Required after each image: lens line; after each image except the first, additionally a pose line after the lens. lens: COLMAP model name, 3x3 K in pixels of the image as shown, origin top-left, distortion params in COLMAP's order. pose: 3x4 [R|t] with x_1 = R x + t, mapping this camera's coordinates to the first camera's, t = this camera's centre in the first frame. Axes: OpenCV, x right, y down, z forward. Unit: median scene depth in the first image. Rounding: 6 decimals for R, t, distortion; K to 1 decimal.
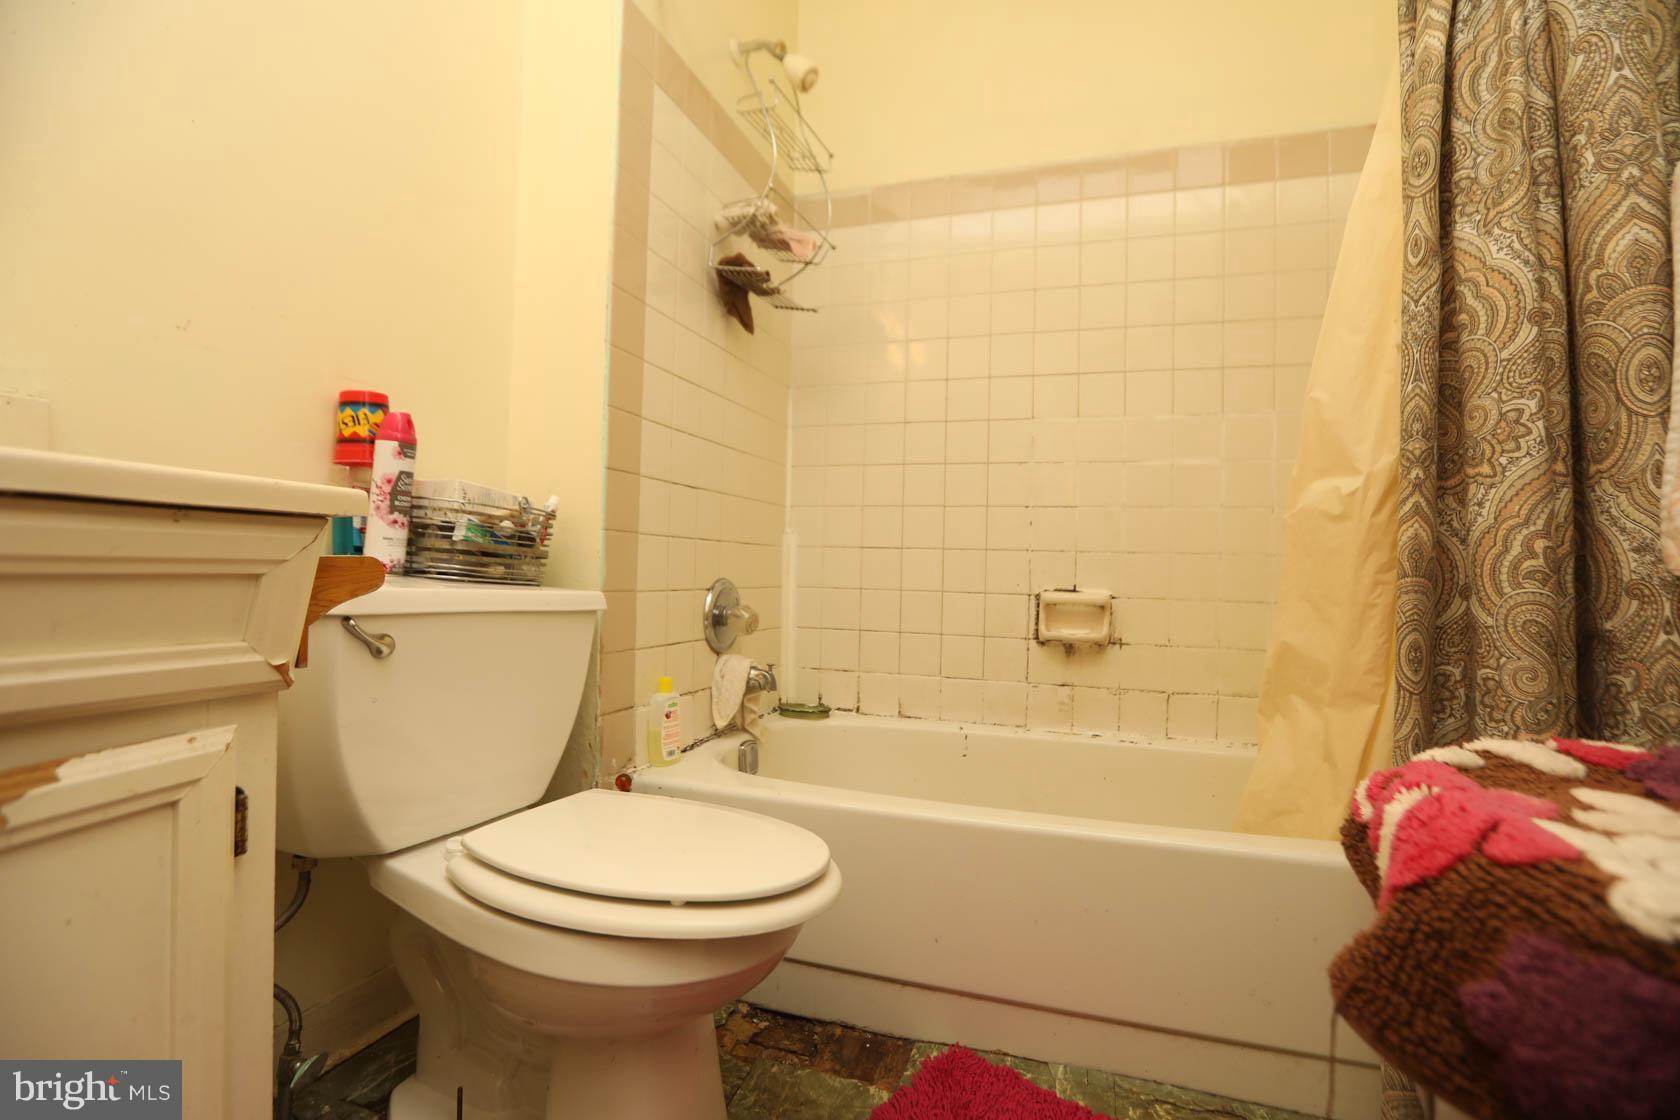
lens RADIAL K [[757.8, 0, 844.8], [0, 757.8, 551.3], [0, 0, 1]] dist [-0.044803, 0.013203]
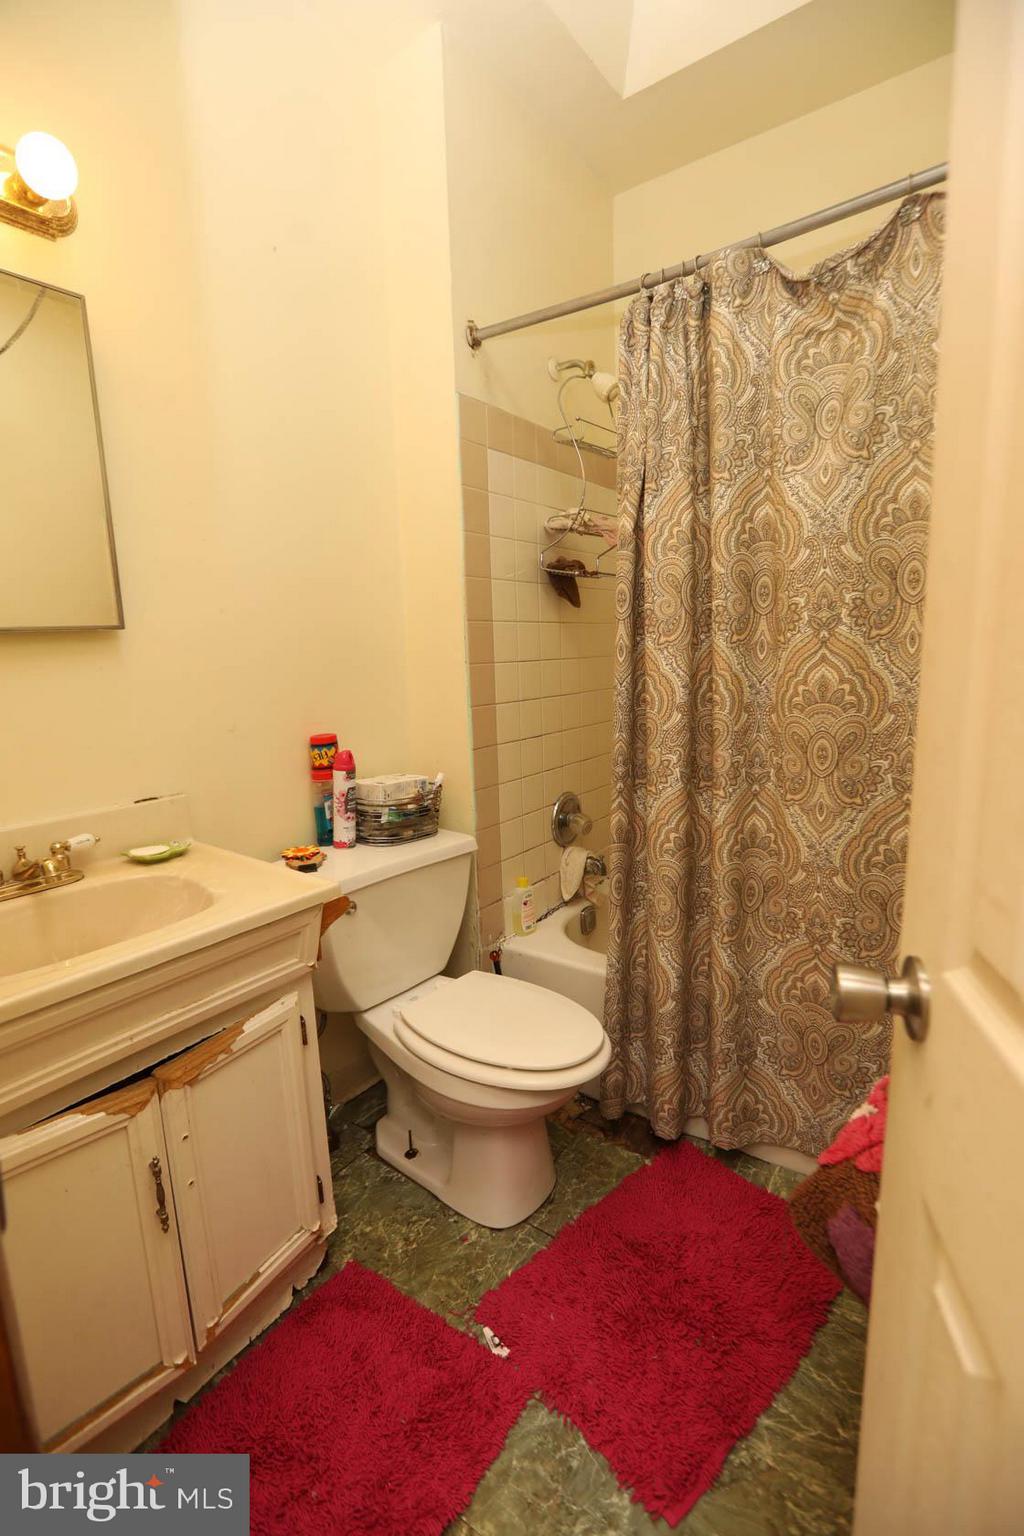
lens RADIAL K [[703.0, 0, 512.0], [0, 703.0, 768.0], [0, 0, 1]] dist [-0.049361, 0.019291]
pose [[0.953235, 0.004032, -0.302202, 0.198086], [0.055257, 0.980732, 0.187383, -0.386255], [0.297135, -0.195319, 0.934645, -0.302411]]
